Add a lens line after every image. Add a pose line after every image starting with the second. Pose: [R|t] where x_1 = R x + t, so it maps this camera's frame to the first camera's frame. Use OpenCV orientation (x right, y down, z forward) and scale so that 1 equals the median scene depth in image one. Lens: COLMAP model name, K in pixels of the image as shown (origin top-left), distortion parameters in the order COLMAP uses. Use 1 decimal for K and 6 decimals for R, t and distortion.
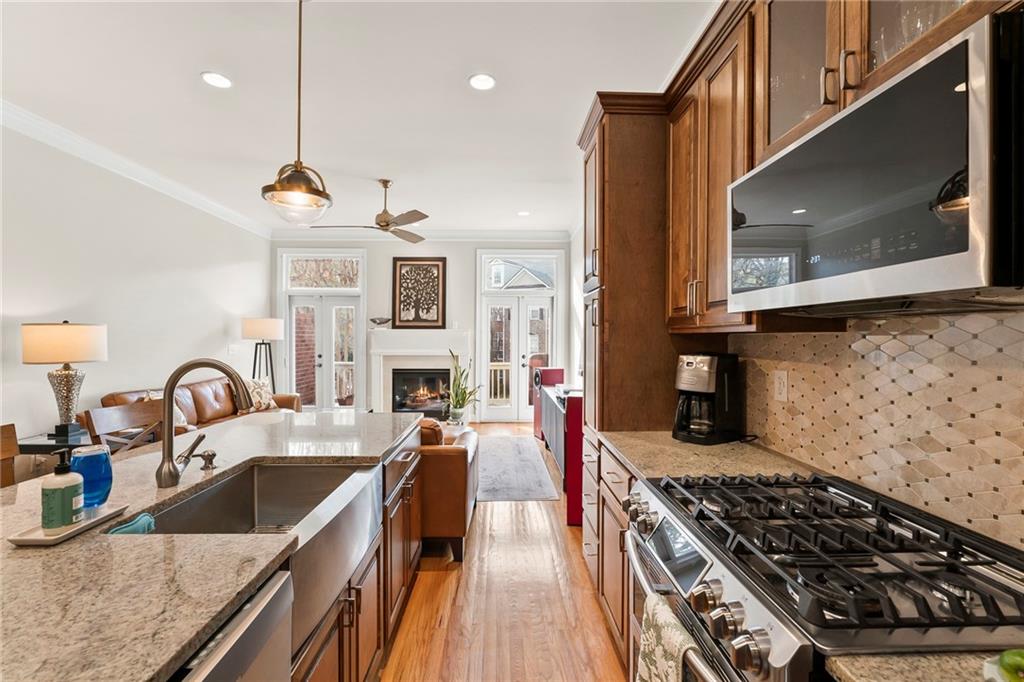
lens RADIAL K [[452.8, 0, 515.1], [0, 452.8, 340.7], [0, 0, 1]] dist [-0.008678, 0.001765]
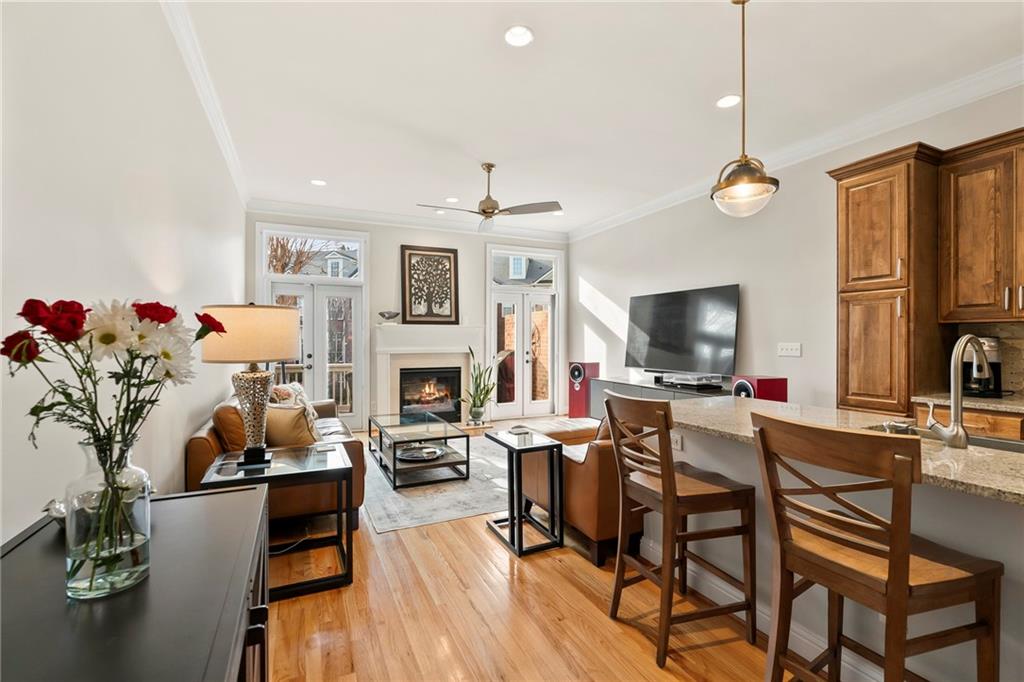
lens RADIAL K [[452.8, 0, 516.6], [0, 452.8, 339.8], [0, 0, 1]] dist [-0.008678, 0.001765]
pose [[0.914917, -0.003524, 0.403628, -0.426843], [0.005388, 0.999979, -0.003484, 0.009258], [-0.403607, 0.005363, 0.914917, 0.082641]]
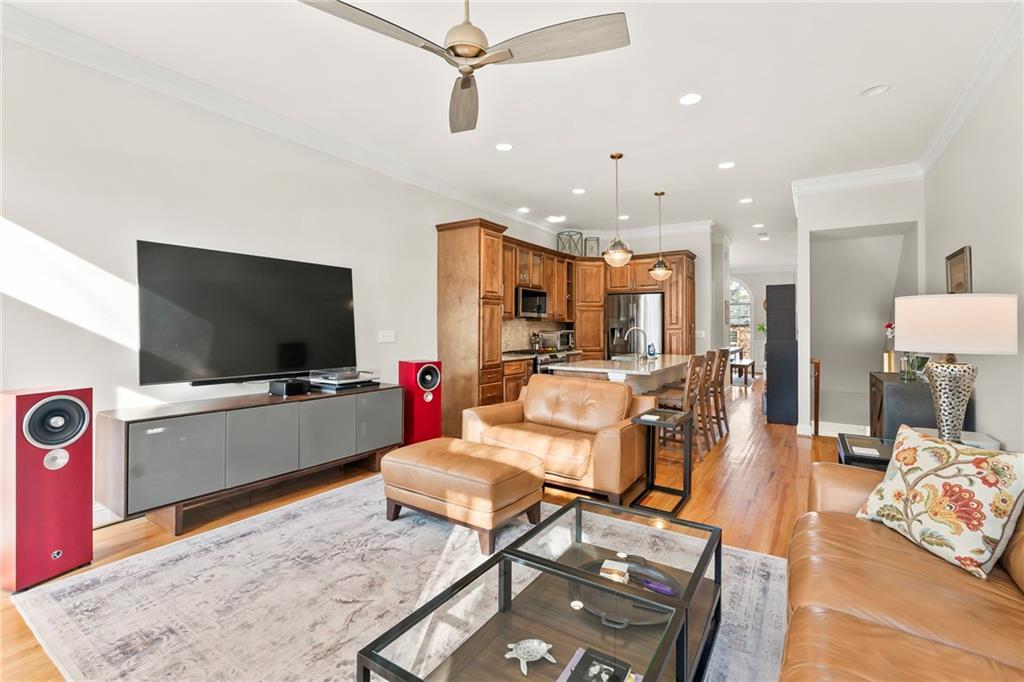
lens RADIAL K [[452.8, 0, 507.5], [0, 452.8, 326.3], [0, 0, 1]] dist [-0.008678, 0.001765]
pose [[-0.811425, -0.004396, 0.584440, -0.398994], [-0.002690, 0.999989, 0.003787, 0.003505], [-0.584450, 0.001501, -0.811428, 0.924020]]
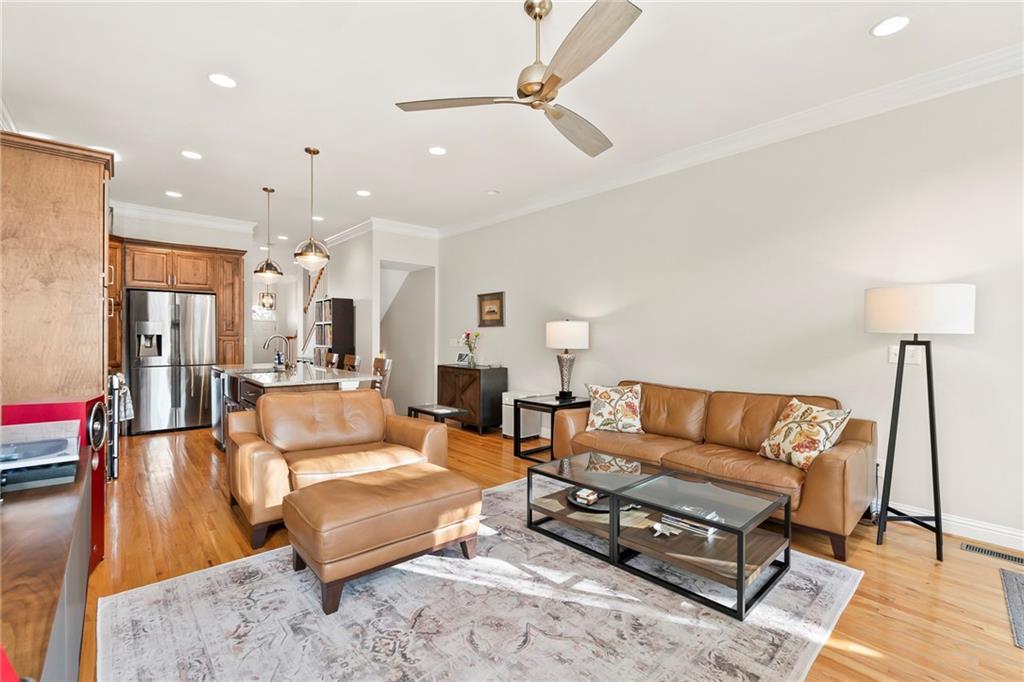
lens RADIAL K [[452.8, 0, 513.5], [0, 452.8, 339.6], [0, 0, 1]] dist [-0.008678, 0.001765]
pose [[-0.768174, -0.004410, -0.640226, 0.030757], [-0.013226, 0.999872, 0.008982, 0.004188], [0.640105, 0.015367, -0.768134, 0.944917]]
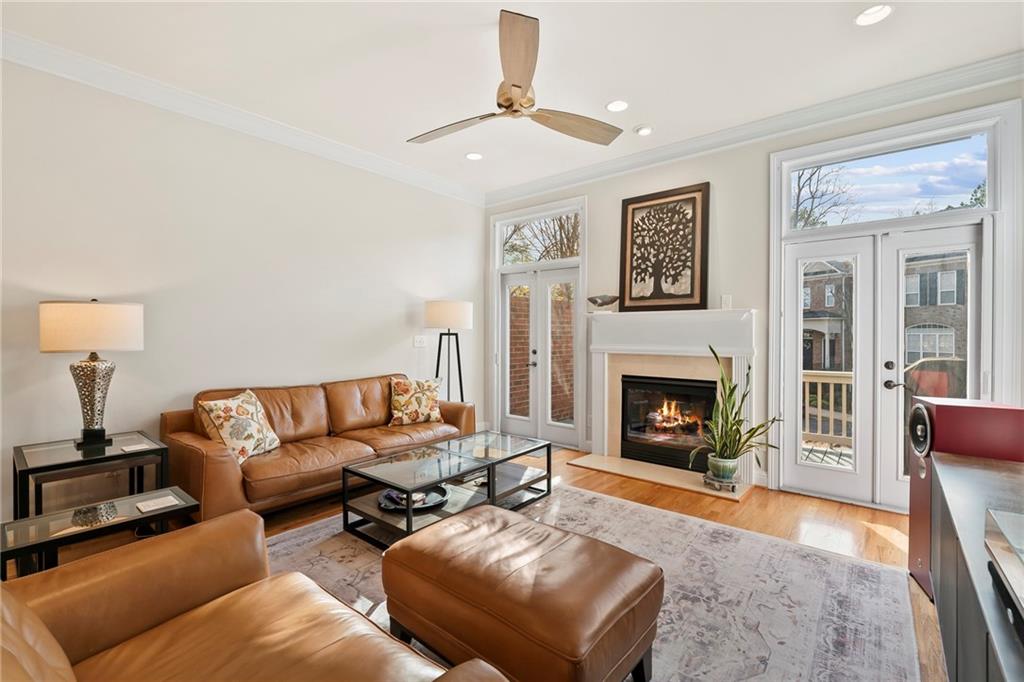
lens RADIAL K [[452.8, 0, 511.9], [0, 452.8, 331.4], [0, 0, 1]] dist [-0.008678, 0.001765]
pose [[0.745186, -0.003147, -0.666849, 0.039204], [-0.005250, 0.999930, -0.010585, 0.008487], [0.666836, 0.011389, 0.745118, 0.425090]]
